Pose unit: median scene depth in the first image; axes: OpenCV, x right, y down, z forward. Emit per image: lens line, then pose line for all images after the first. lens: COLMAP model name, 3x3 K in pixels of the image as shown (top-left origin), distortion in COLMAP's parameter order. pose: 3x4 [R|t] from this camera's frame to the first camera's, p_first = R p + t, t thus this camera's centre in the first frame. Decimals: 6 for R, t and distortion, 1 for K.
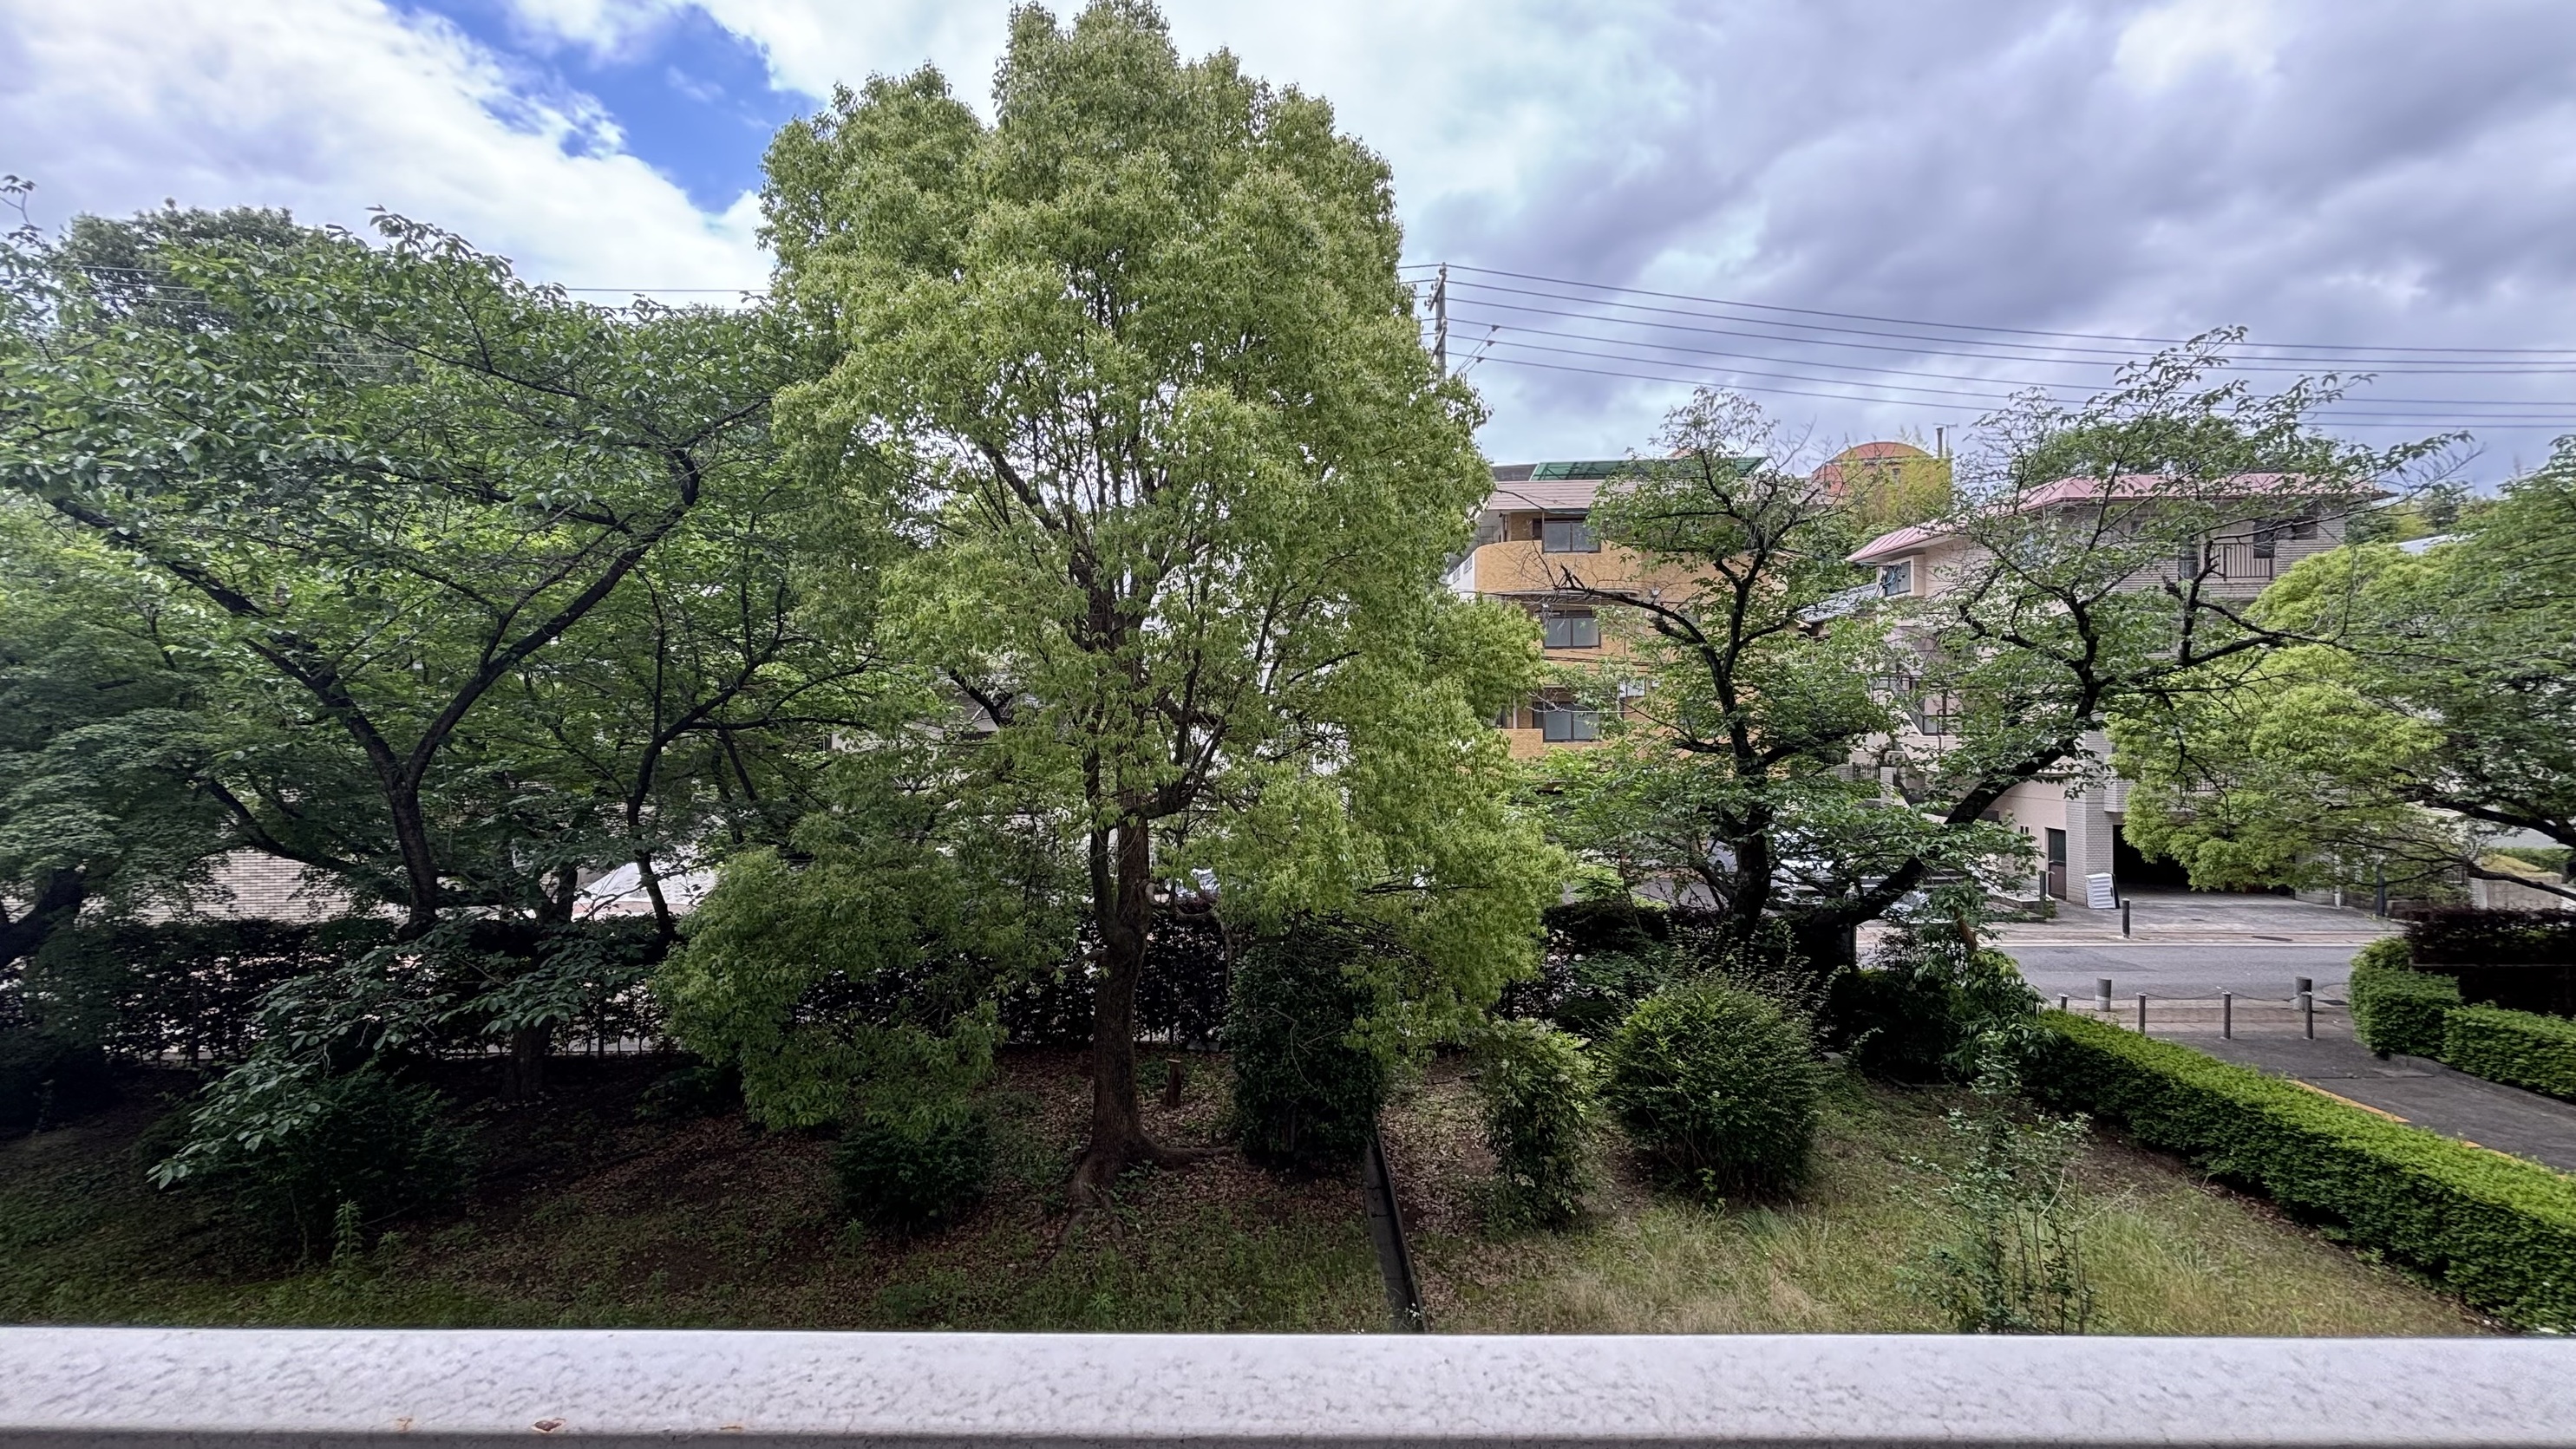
lens RADIAL K [[1056.4, 0, 1300.9], [0, 1056.4, 733.1], [0, 0, 1]] dist [0.019402, -0.000657]
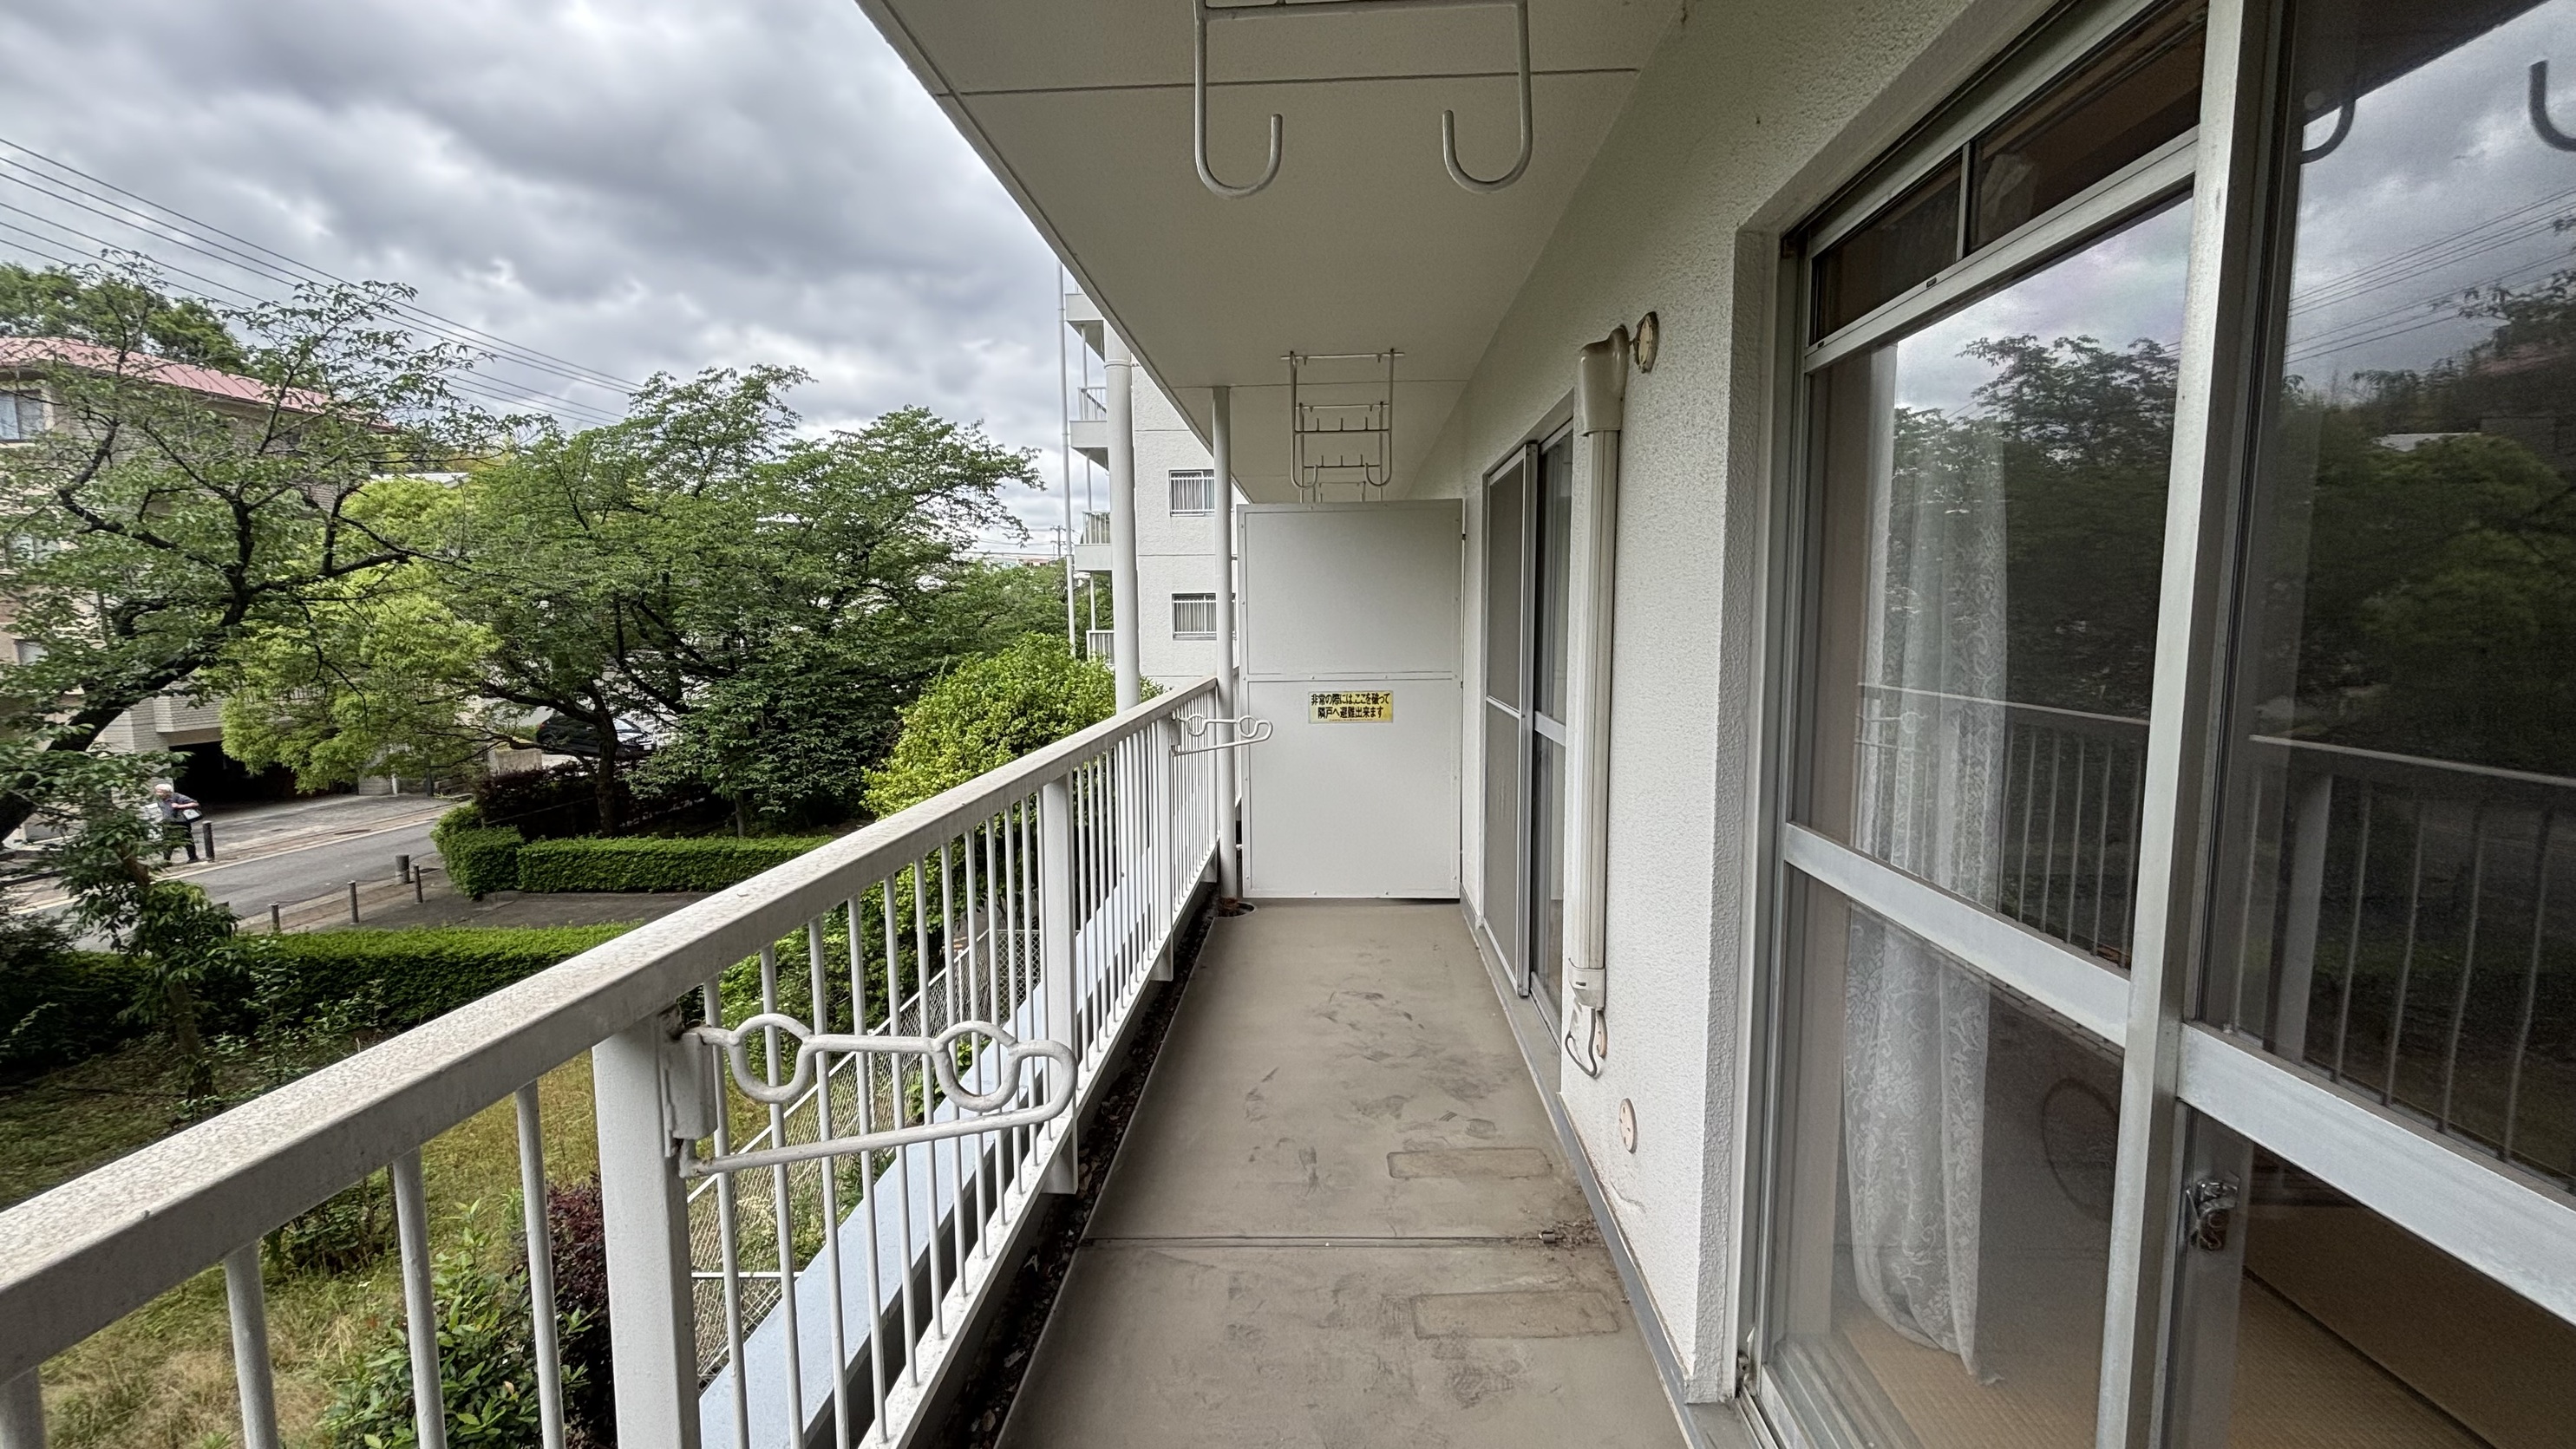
lens RADIAL K [[1056.4, 0, 1300.9], [0, 1056.4, 733.1], [0, 0, 1]] dist [0.019402, -0.000657]
pose [[0.038388, -0.105041, 0.993727, -0.182041], [0.026755, 0.994211, 0.104058, 0.006416], [-0.998905, 0.022593, 0.040976, -0.006851]]
